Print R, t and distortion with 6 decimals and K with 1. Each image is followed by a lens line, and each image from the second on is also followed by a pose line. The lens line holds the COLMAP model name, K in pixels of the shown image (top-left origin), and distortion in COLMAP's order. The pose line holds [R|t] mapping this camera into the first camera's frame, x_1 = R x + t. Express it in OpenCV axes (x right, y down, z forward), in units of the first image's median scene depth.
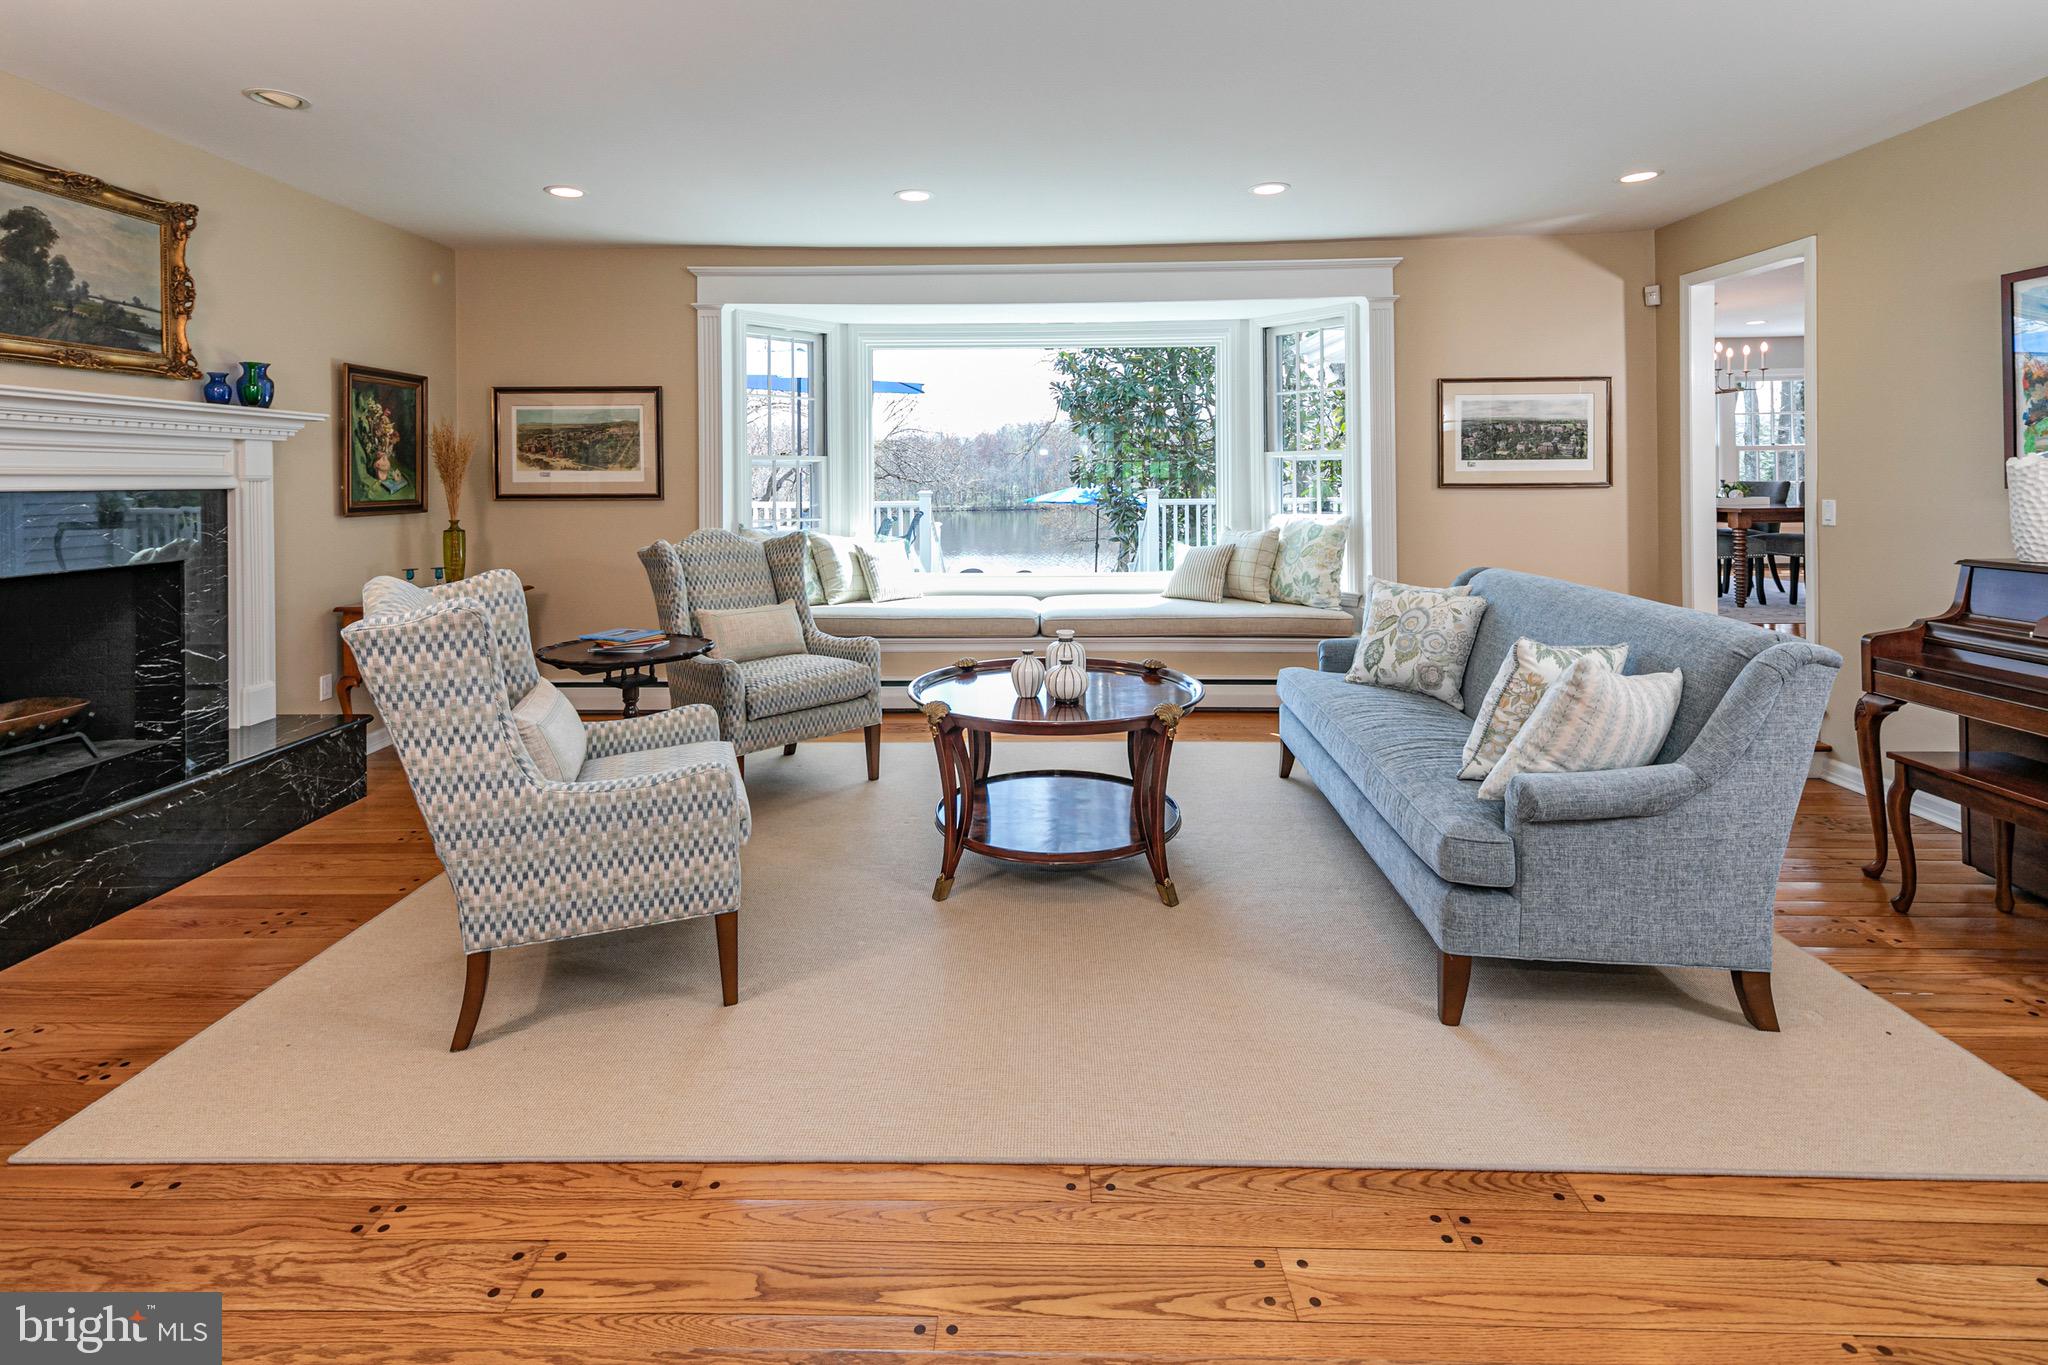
lens RADIAL K [[990.5, 0, 1026.2], [0, 990.5, 703.5], [0, 0, 1]] dist [0.023045, -0.004818]
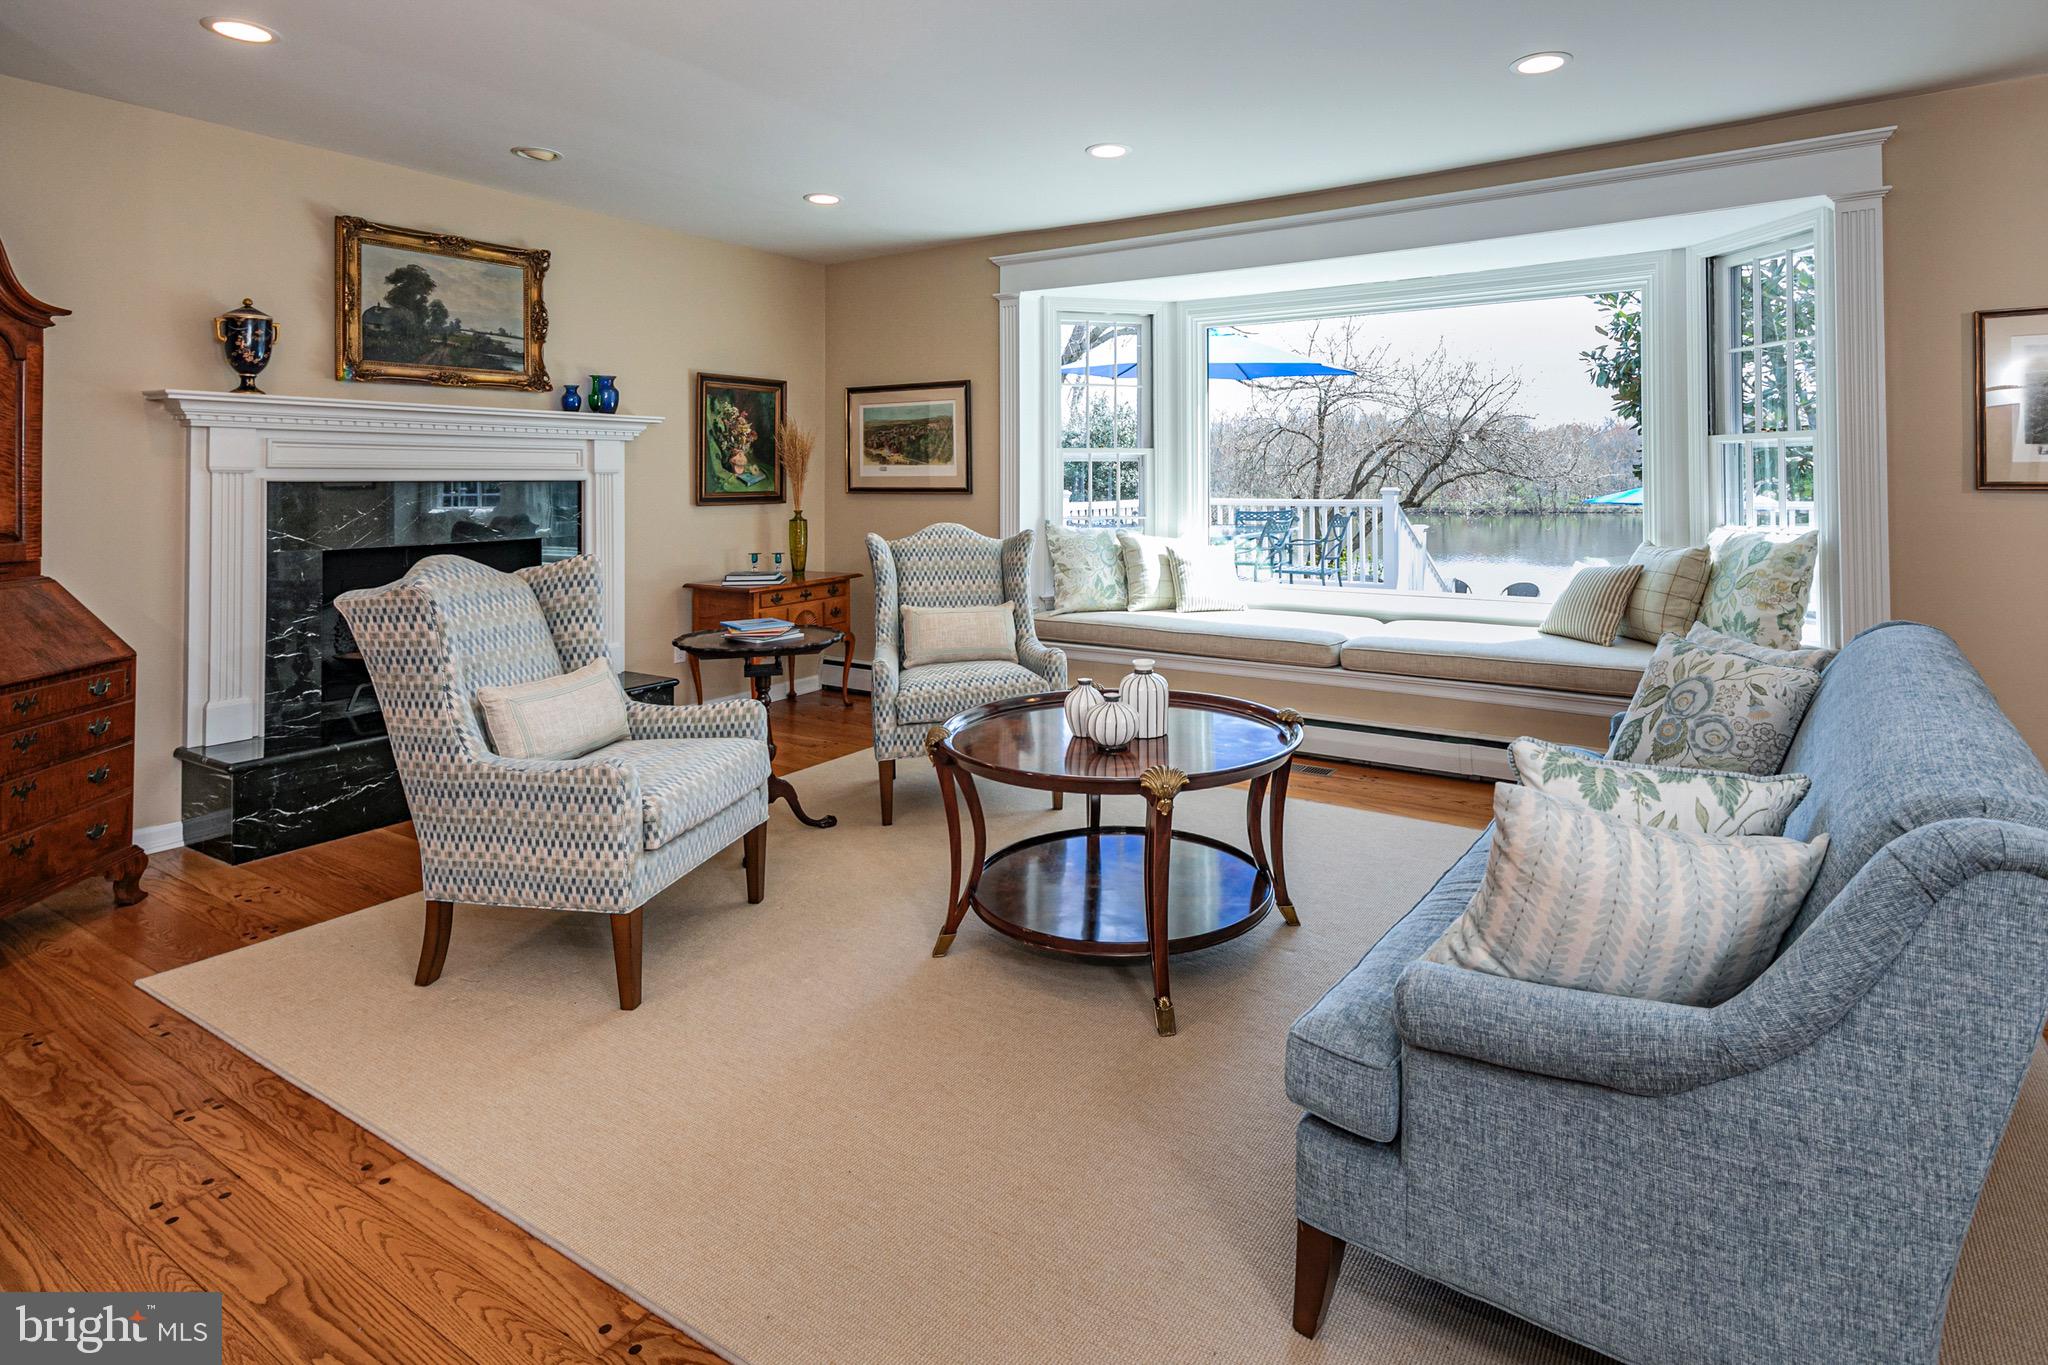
lens RADIAL K [[1076.9, 0, 1023.7], [0, 1076.9, 673.5], [0, 0, 1]] dist [0.024972, -0.003149]
pose [[0.852631, 0.099002, -0.513049, 0.343264], [-0.119233, 0.992845, -0.006564, -0.038798], [0.508728, 0.066769, 0.858334, 0.171253]]
